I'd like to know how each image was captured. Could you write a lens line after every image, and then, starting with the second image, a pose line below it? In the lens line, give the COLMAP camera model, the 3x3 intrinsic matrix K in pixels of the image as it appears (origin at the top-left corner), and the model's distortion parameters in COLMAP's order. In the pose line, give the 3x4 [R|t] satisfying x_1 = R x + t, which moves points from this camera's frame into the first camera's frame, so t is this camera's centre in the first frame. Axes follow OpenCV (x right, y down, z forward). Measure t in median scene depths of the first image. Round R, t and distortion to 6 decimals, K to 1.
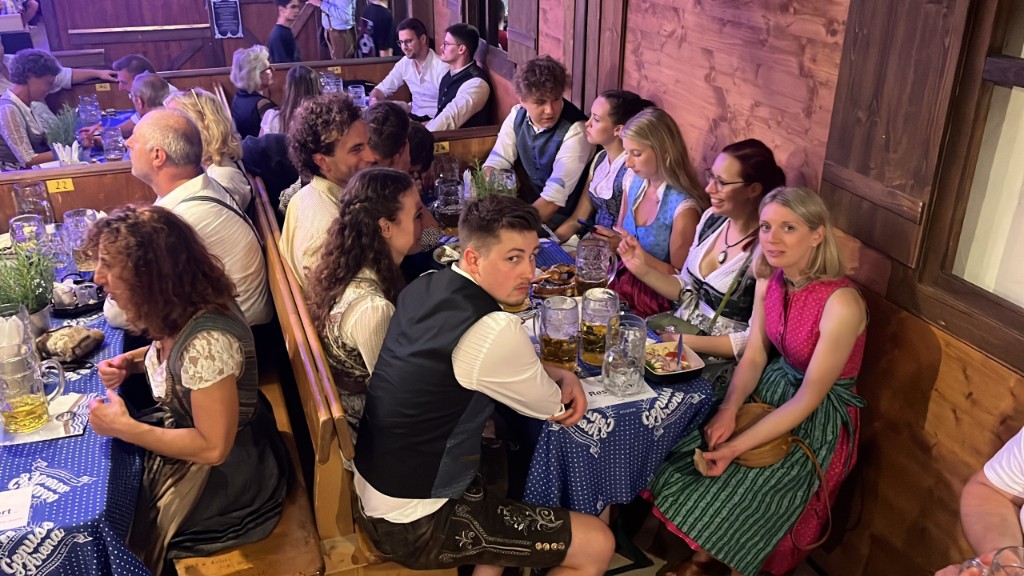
lens RADIAL K [[909.1, 0, 512.0], [0, 909.1, 288.0], [0, 0, 1]] dist [0.009646, 0.005992]
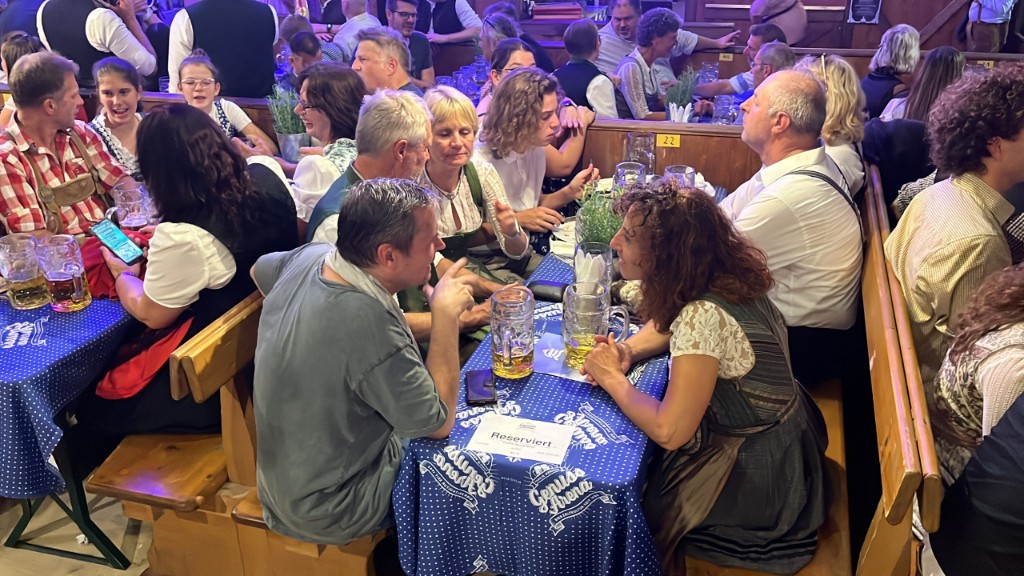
lens RADIAL K [[909.1, 0, 512.0], [0, 909.1, 288.0], [0, 0, 1]] dist [0.009646, 0.005992]
pose [[0.805053, 0.243543, -0.540903, -0.083472], [-0.242926, 0.967223, 0.073936, 0.016885], [0.541180, 0.071877, 0.837829, 0.128281]]
